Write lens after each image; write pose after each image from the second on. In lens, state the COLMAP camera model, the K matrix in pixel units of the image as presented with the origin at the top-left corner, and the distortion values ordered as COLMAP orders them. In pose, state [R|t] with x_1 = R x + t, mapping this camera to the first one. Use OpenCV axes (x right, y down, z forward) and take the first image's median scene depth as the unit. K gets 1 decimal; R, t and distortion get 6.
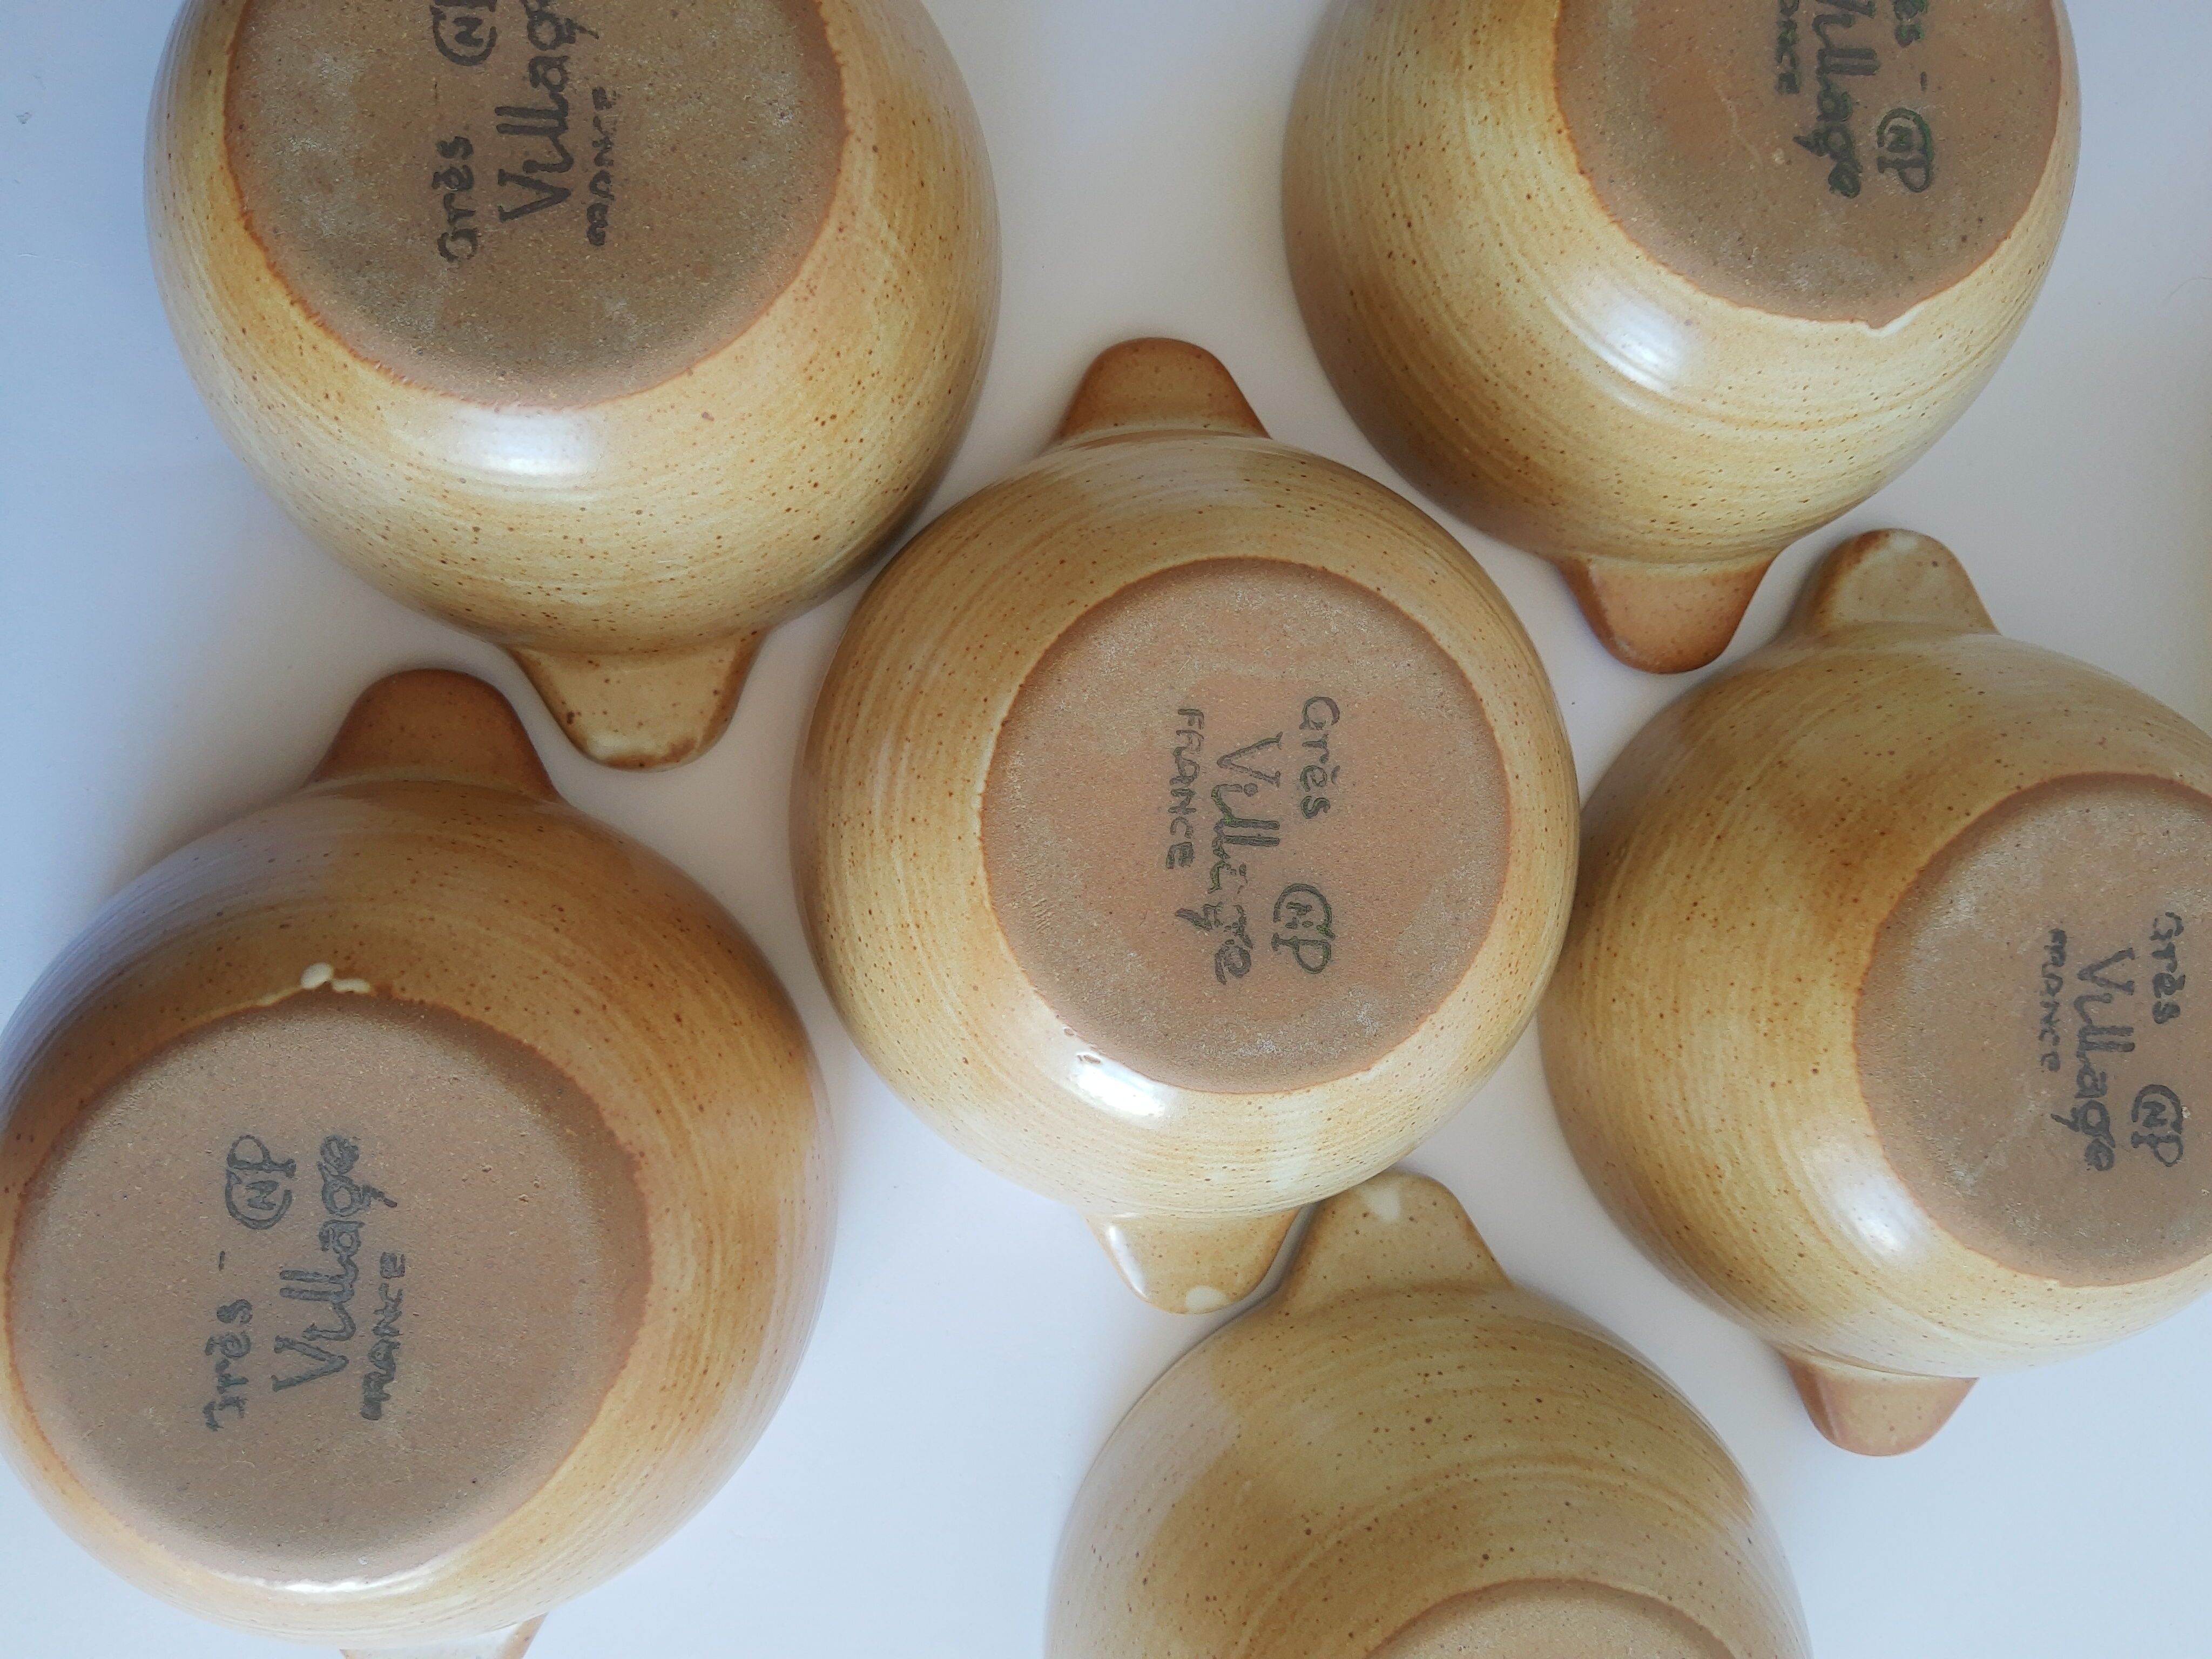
lens RADIAL K [[1818.5, 0, 1106.0], [0, 1818.5, 829.5], [0, 0, 1]] dist [-0.008704, 0.000206]
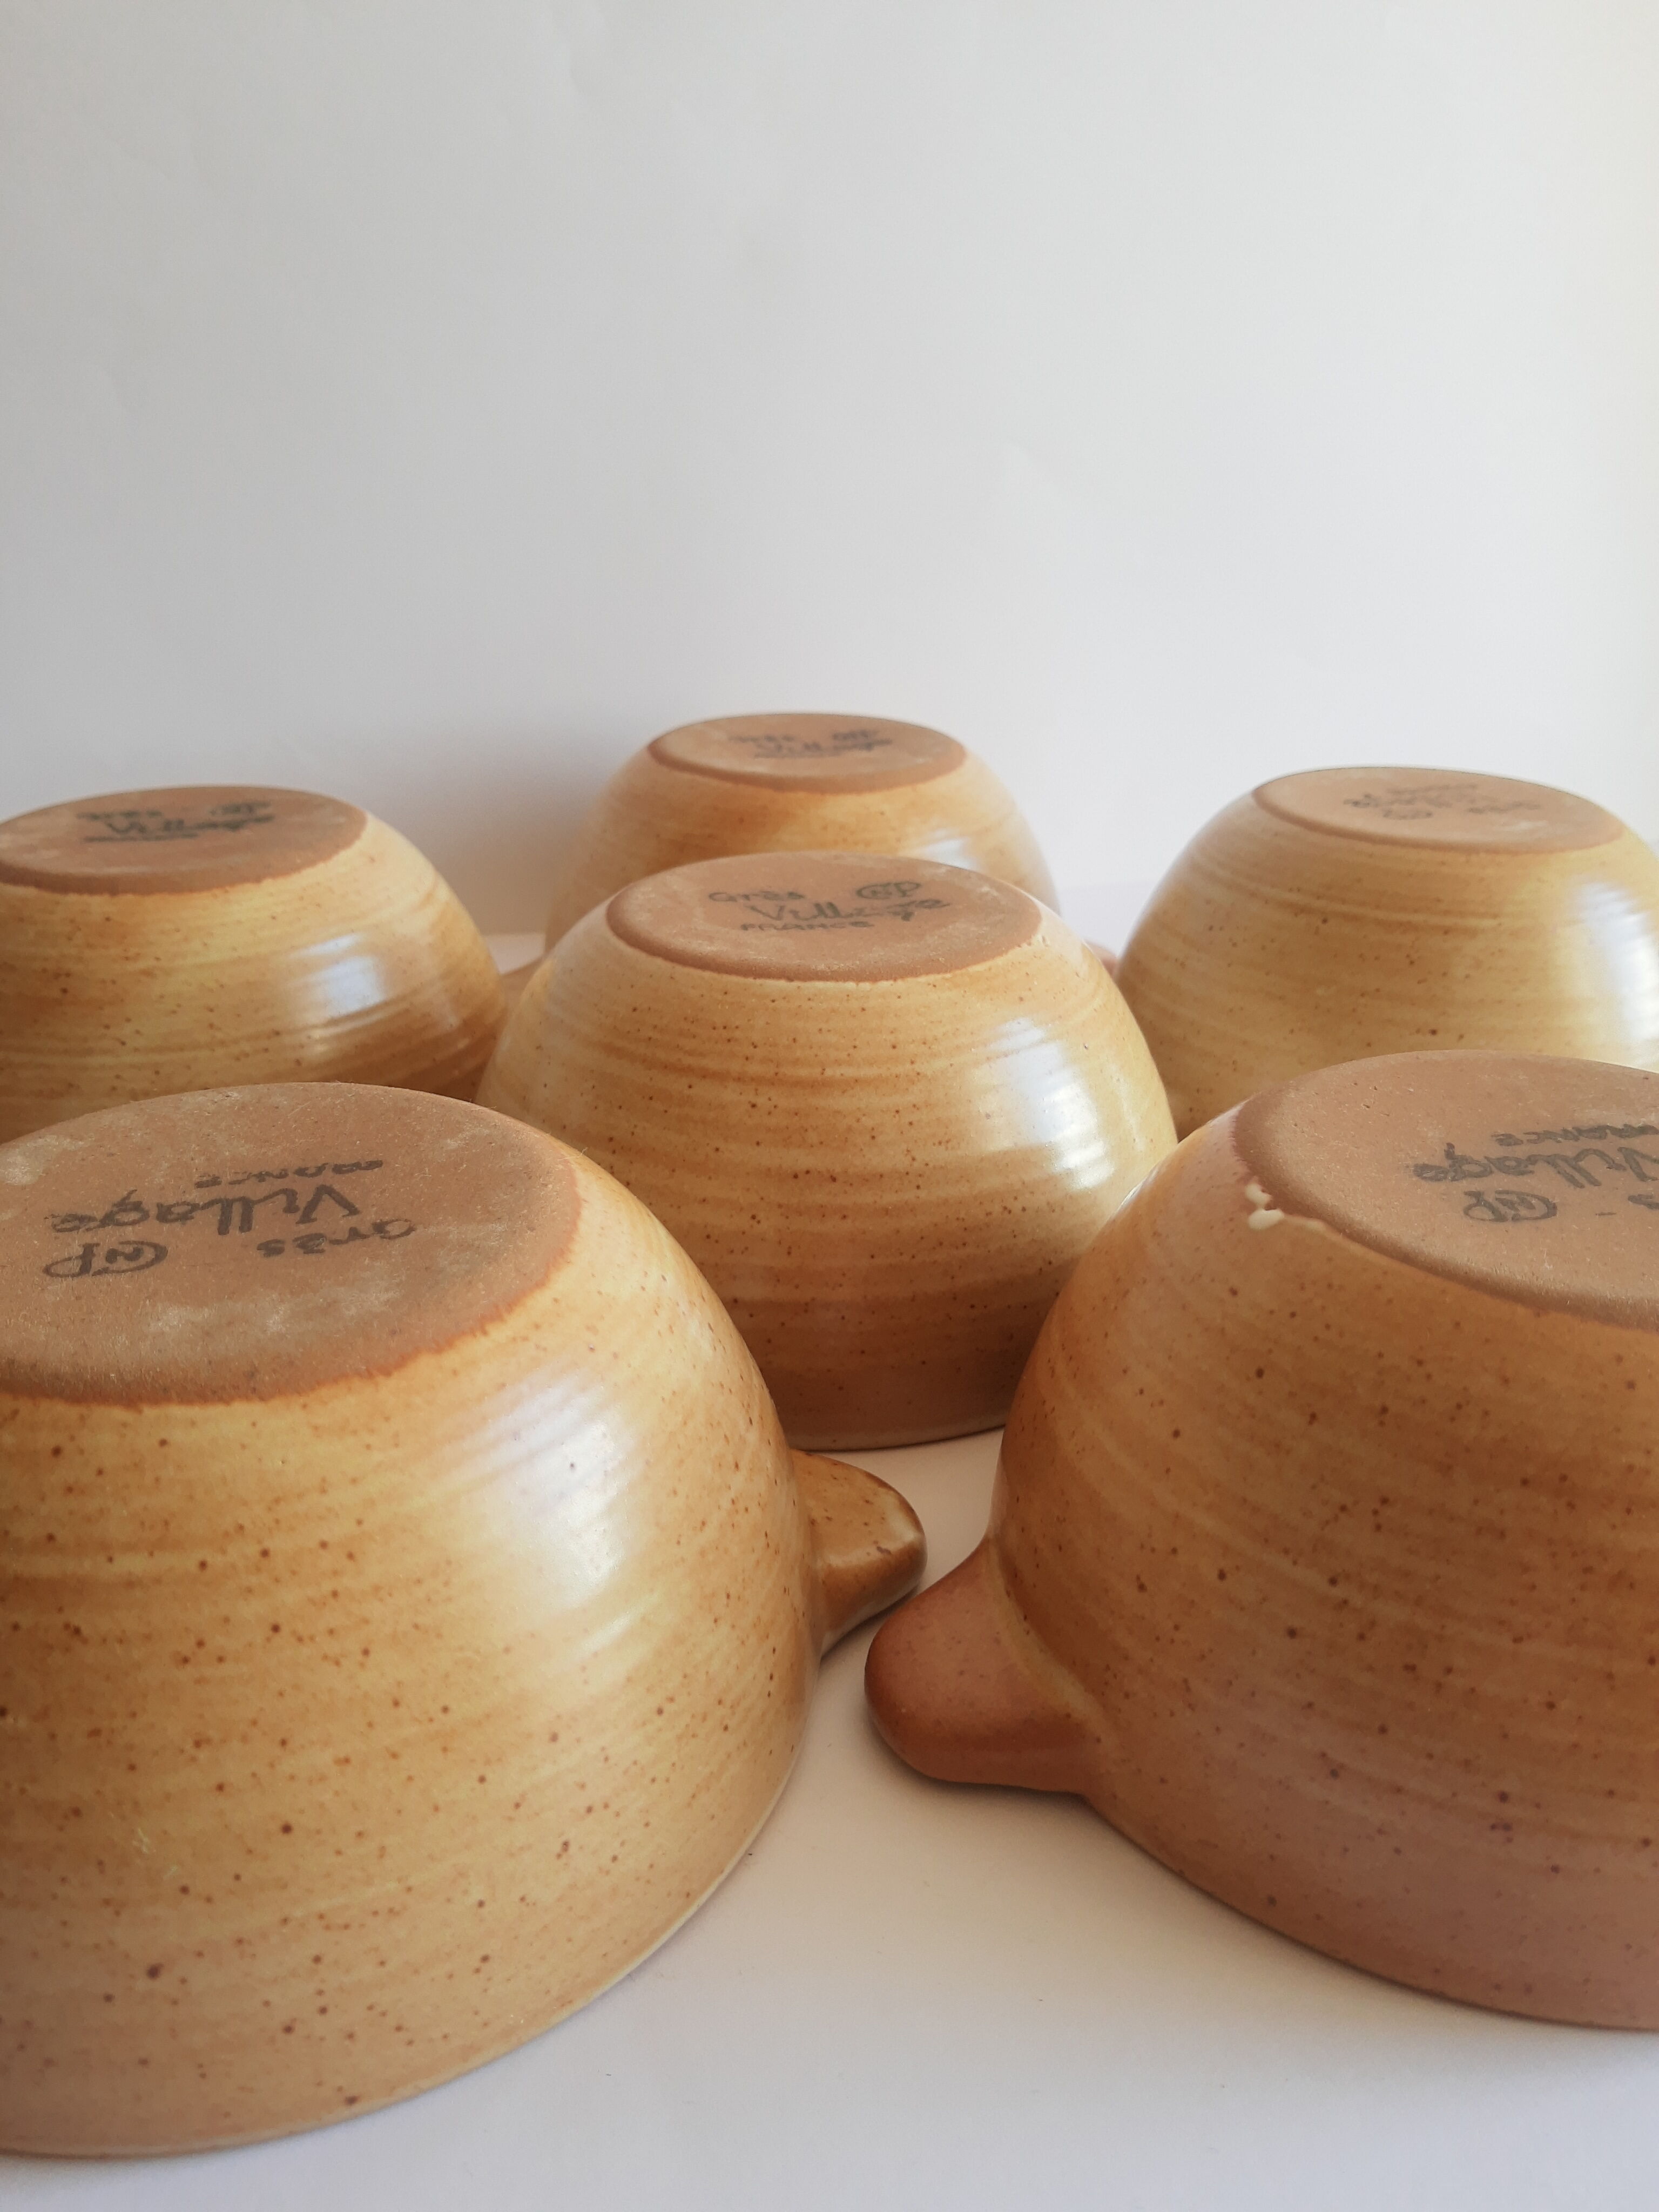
lens RADIAL K [[1799.1, 0, 835.3], [0, 1799.1, 1087.4], [0, 0, 1]] dist [0.026777, -0.210219]
pose [[-0.255275, -0.495566, 0.830211, -1.019224], [0.965975, -0.093818, 0.241018, -0.305951], [-0.041552, 0.863489, 0.502653, 0.496994]]
